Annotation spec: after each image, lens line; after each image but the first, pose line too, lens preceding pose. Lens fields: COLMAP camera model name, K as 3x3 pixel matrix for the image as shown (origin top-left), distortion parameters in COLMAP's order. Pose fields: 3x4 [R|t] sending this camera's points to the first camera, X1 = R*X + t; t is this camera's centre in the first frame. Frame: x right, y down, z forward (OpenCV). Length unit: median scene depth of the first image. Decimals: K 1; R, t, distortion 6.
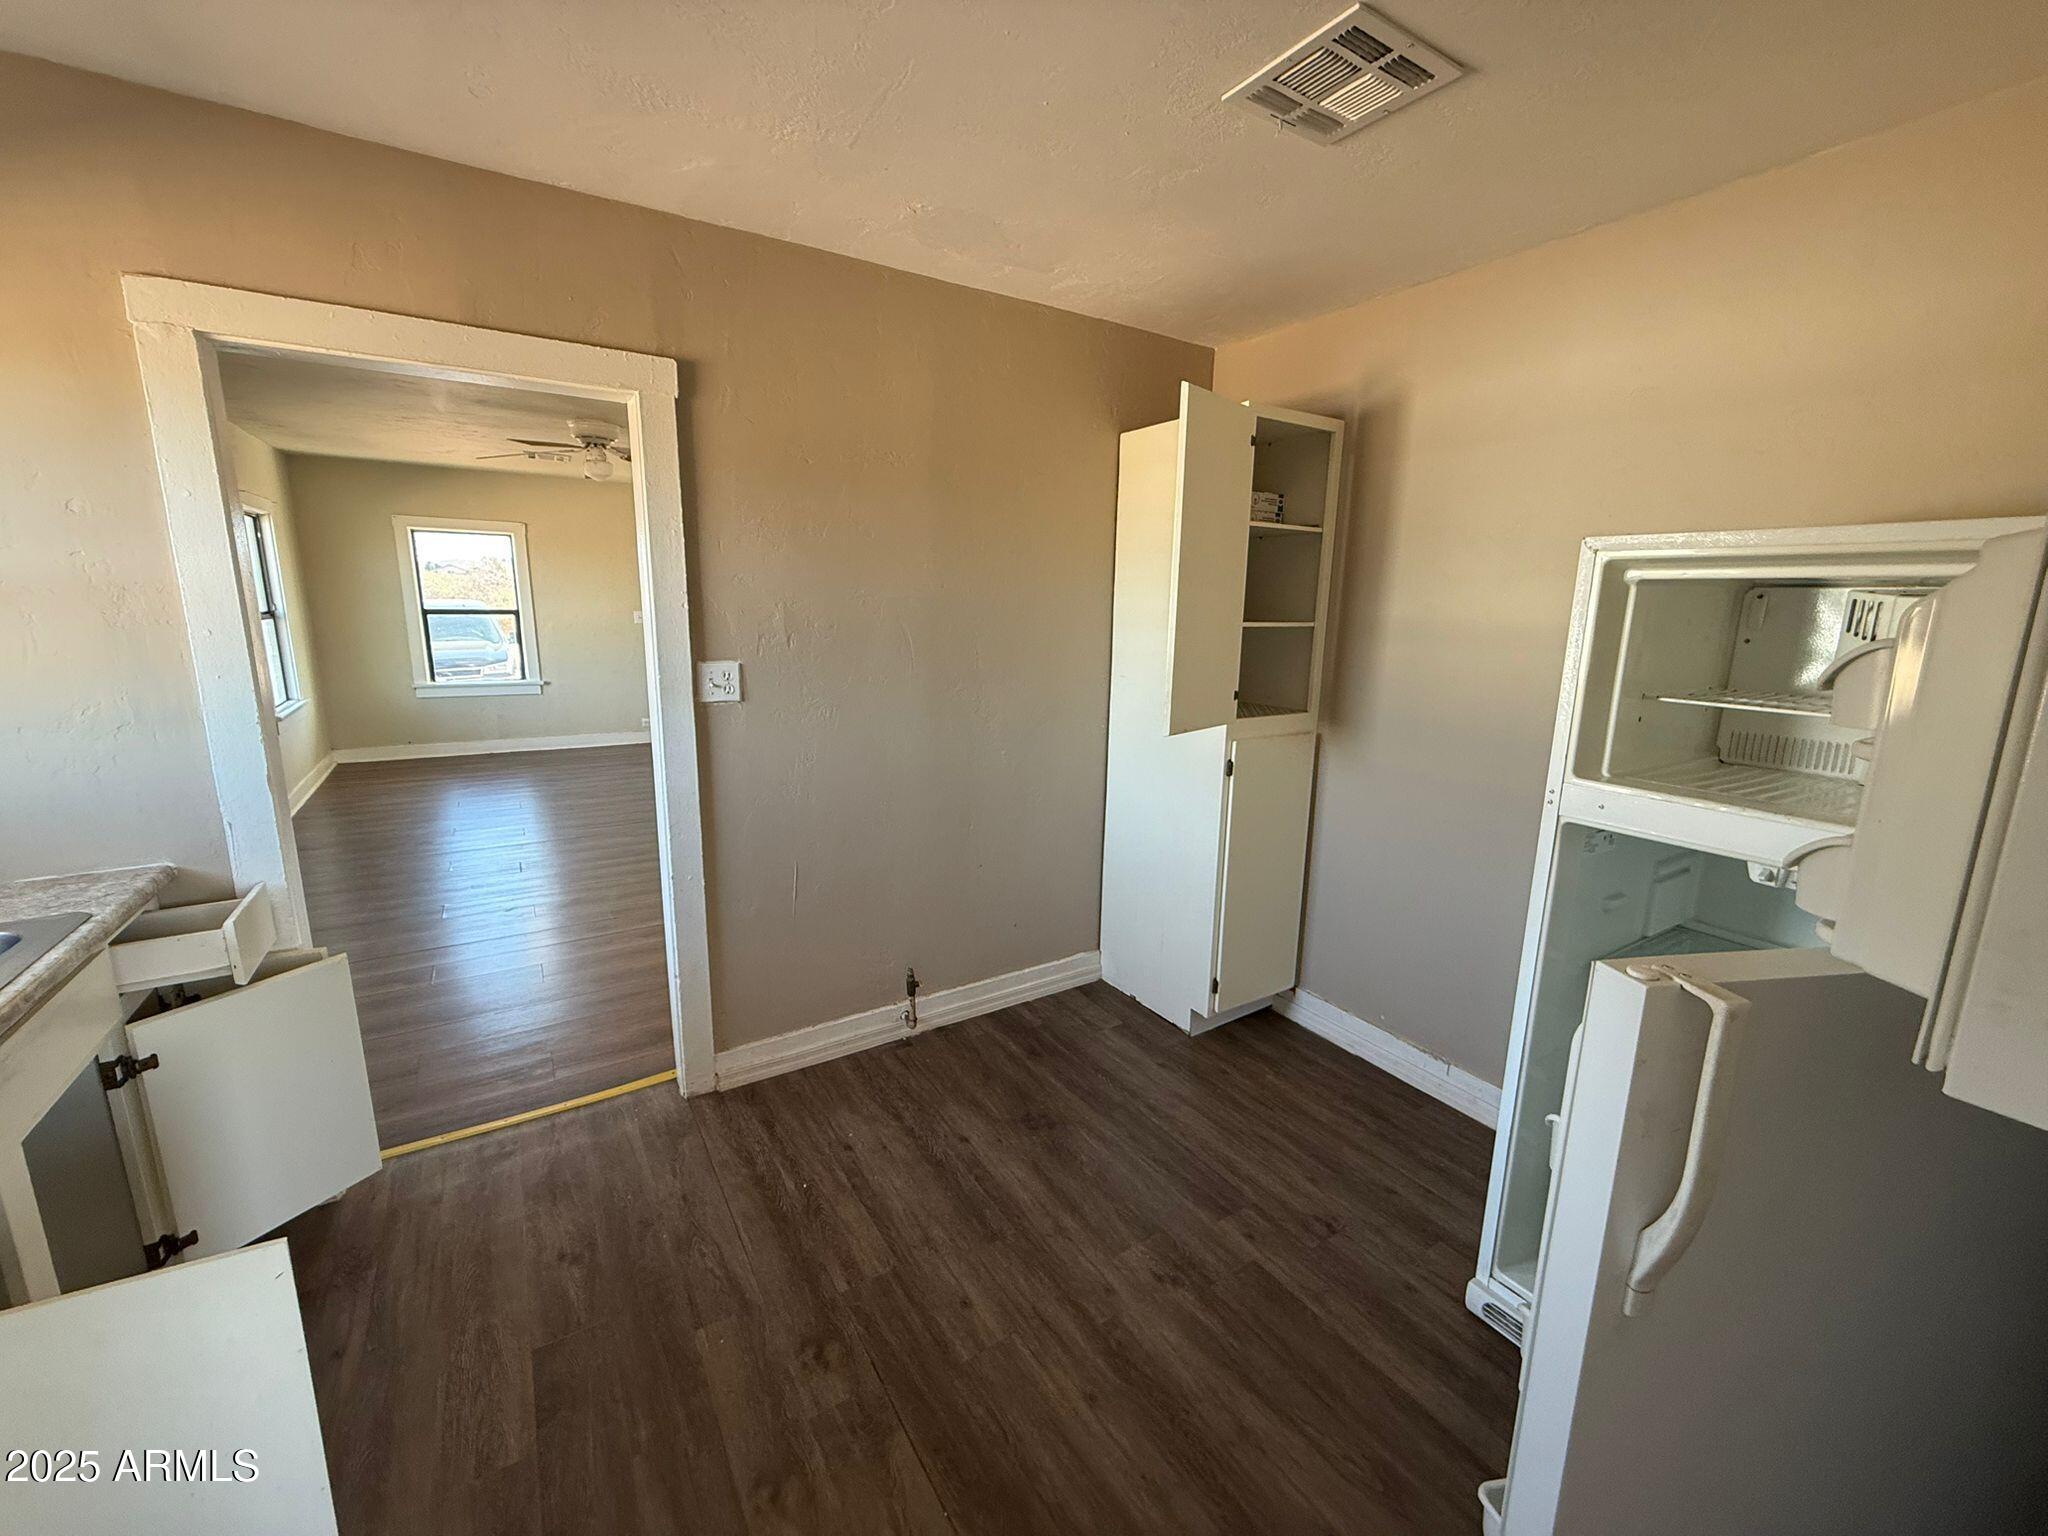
lens RADIAL K [[819.3, 0, 1024.0], [0, 819.3, 768.0], [0, 0, 1]] dist [-0.000299, -0.000136]
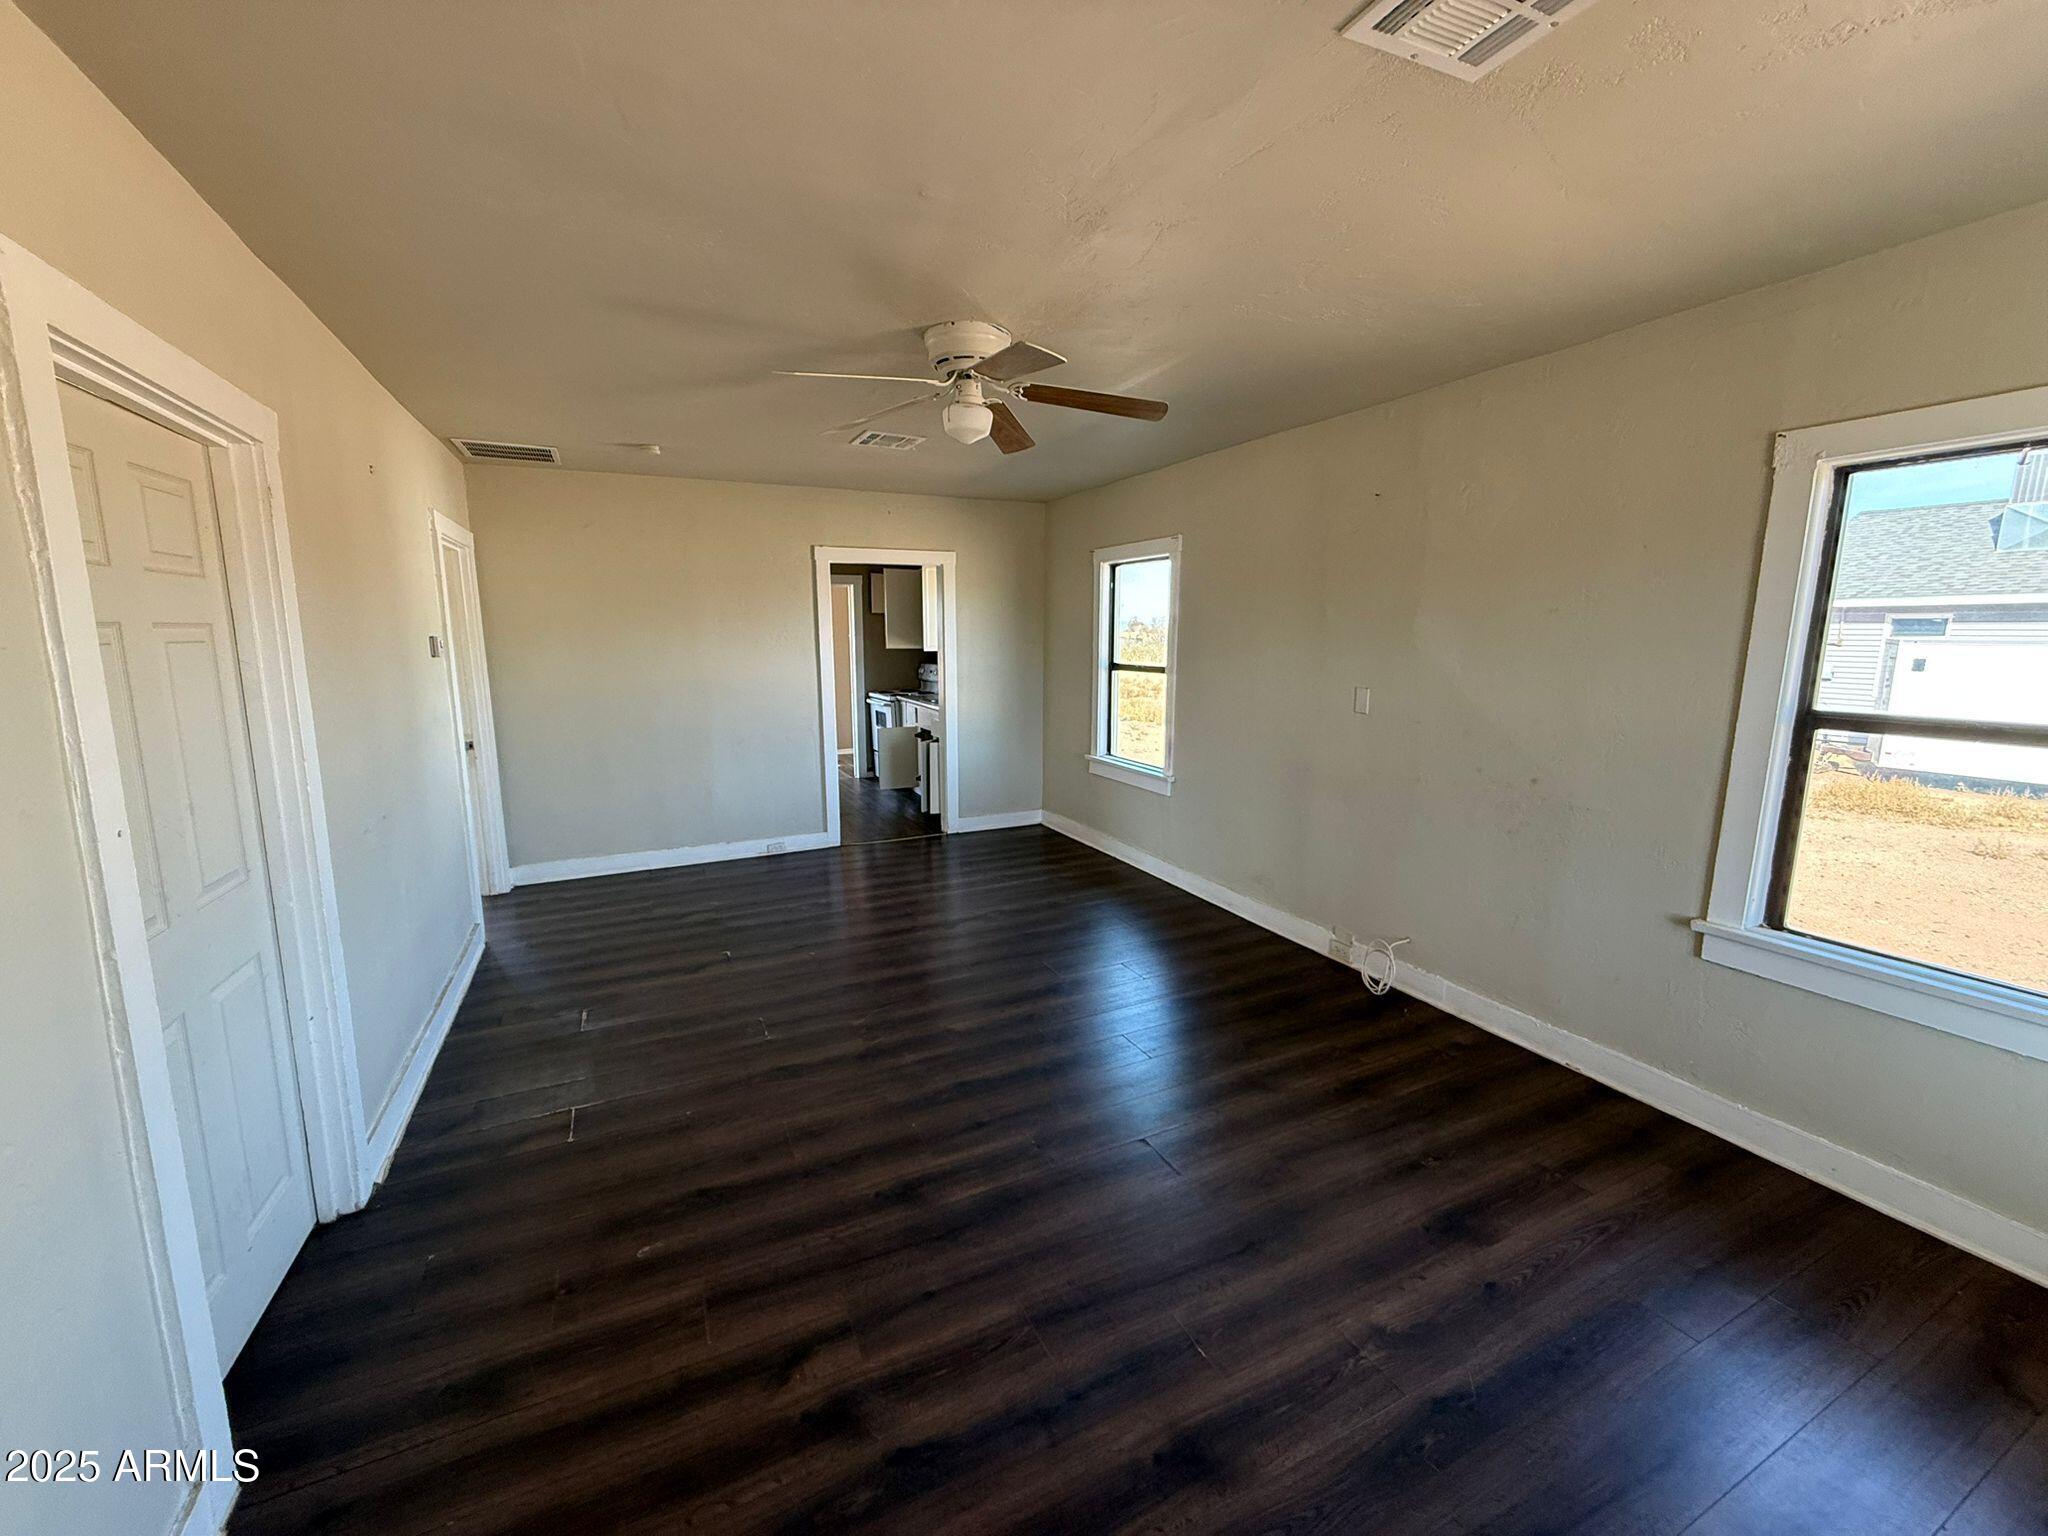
lens RADIAL K [[819.3, 0, 1024.0], [0, 819.3, 768.0], [0, 0, 1]] dist [-0.000299, -0.000136]
pose [[-0.994297, -0.036225, 0.100309, -0.466715], [0.001350, 0.936197, 0.351474, -0.285898], [-0.106641, 0.349605, -0.930808, 1.333169]]
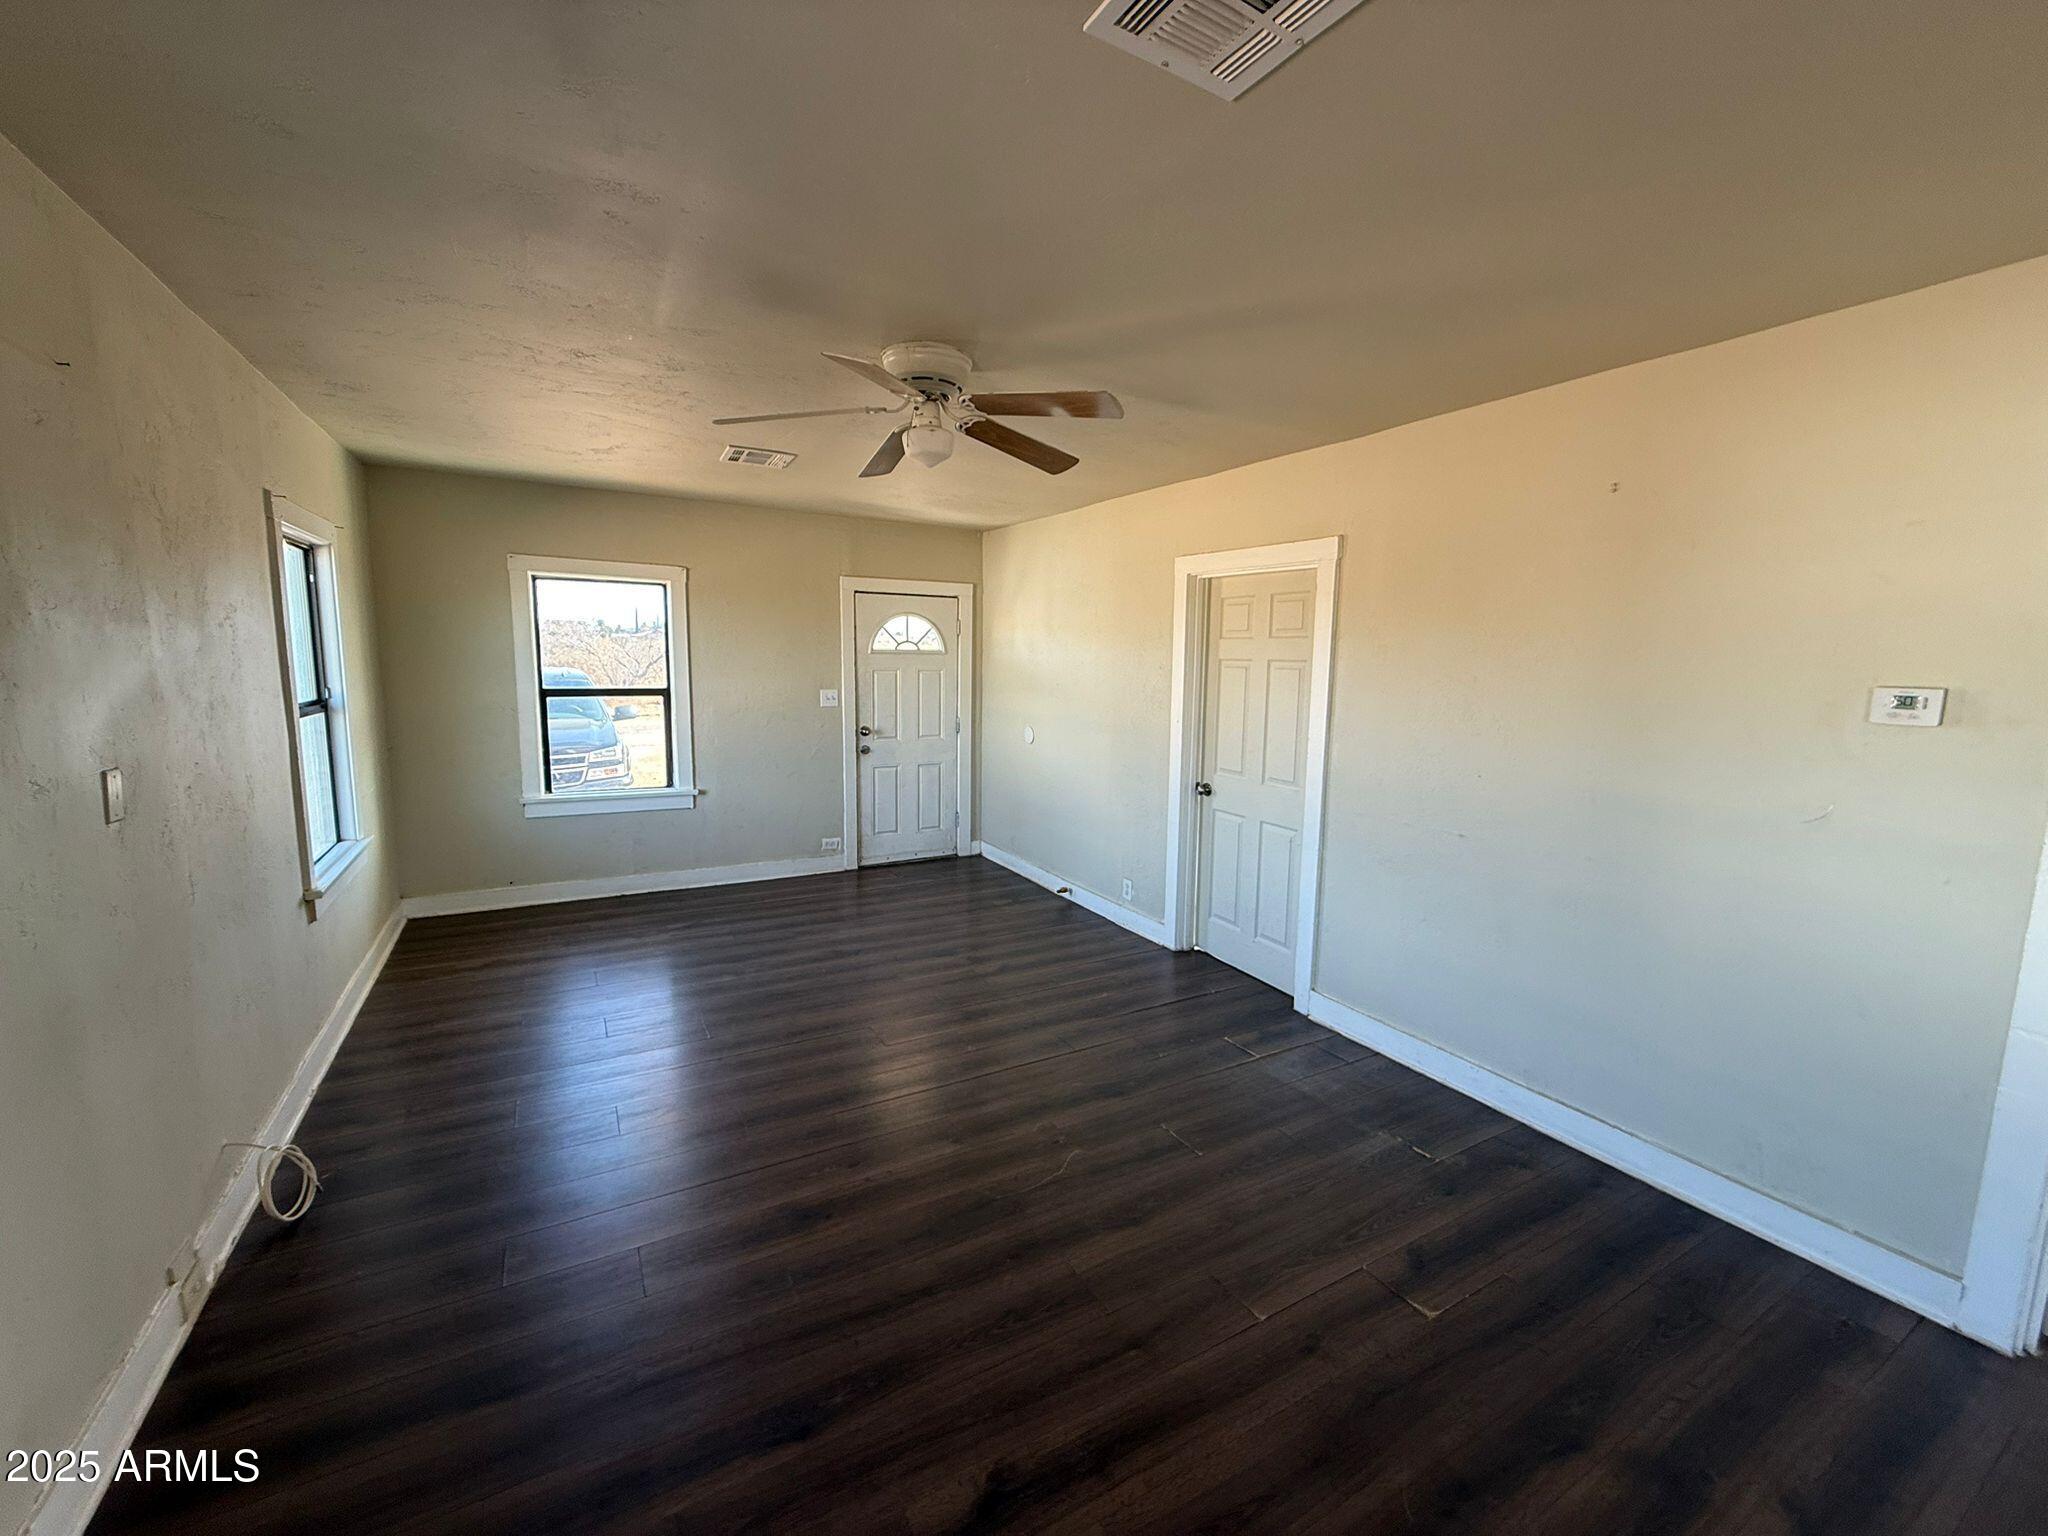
lens RADIAL K [[819.3, 0, 1024.0], [0, 819.3, 768.0], [0, 0, 1]] dist [-0.000299, -0.000136]
pose [[0.998737, 0.006944, -0.049770, -0.294691], [-0.010601, 0.997232, -0.073589, -0.081979], [0.049121, 0.074024, 0.996046, 0.339898]]
